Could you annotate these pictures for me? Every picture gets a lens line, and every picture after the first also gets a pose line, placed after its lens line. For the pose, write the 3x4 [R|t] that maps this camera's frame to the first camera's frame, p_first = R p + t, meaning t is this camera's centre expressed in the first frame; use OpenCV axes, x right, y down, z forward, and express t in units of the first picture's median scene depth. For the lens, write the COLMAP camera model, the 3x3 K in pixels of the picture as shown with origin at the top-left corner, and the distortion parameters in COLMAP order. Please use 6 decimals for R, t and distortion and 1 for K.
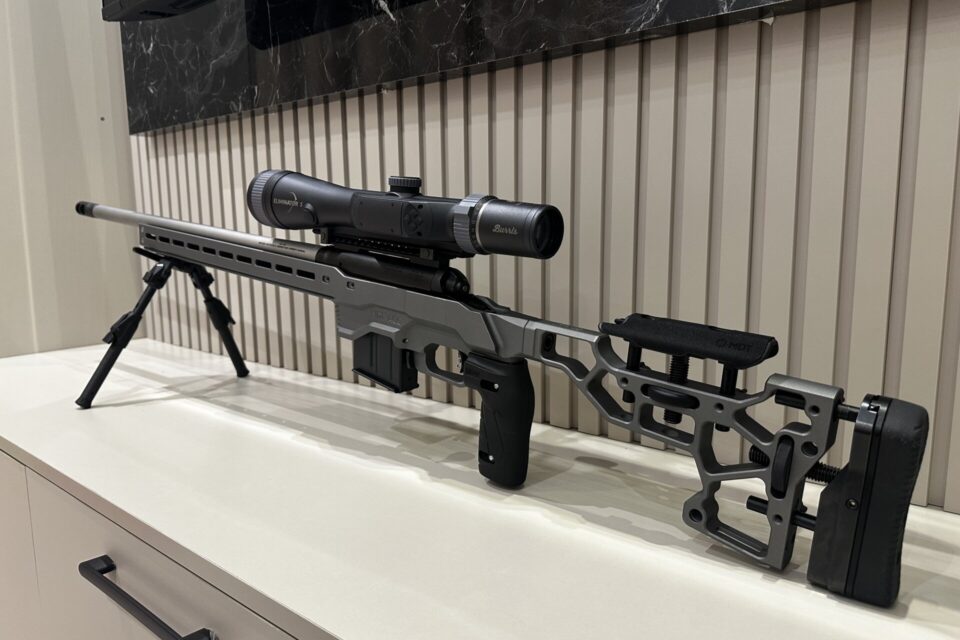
lens RADIAL K [[667.3, 0, 473.6], [0, 667.3, 314.8], [0, 0, 1]] dist [0.022049, -0.039995]
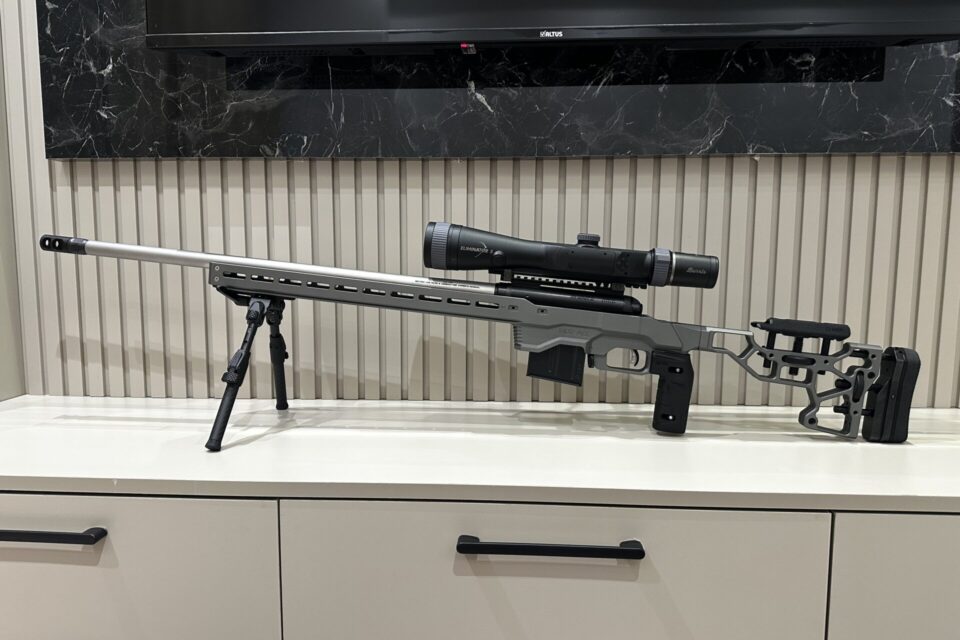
lens RADIAL K [[667.3, 0, 475.1], [0, 667.3, 316.1], [0, 0, 1]] dist [0.022049, -0.039995]
pose [[0.821180, -0.031386, 0.569805, -1.041045], [0.063032, 0.997366, -0.035902, 0.005044], [-0.567177, 0.065398, 0.820995, -0.031913]]
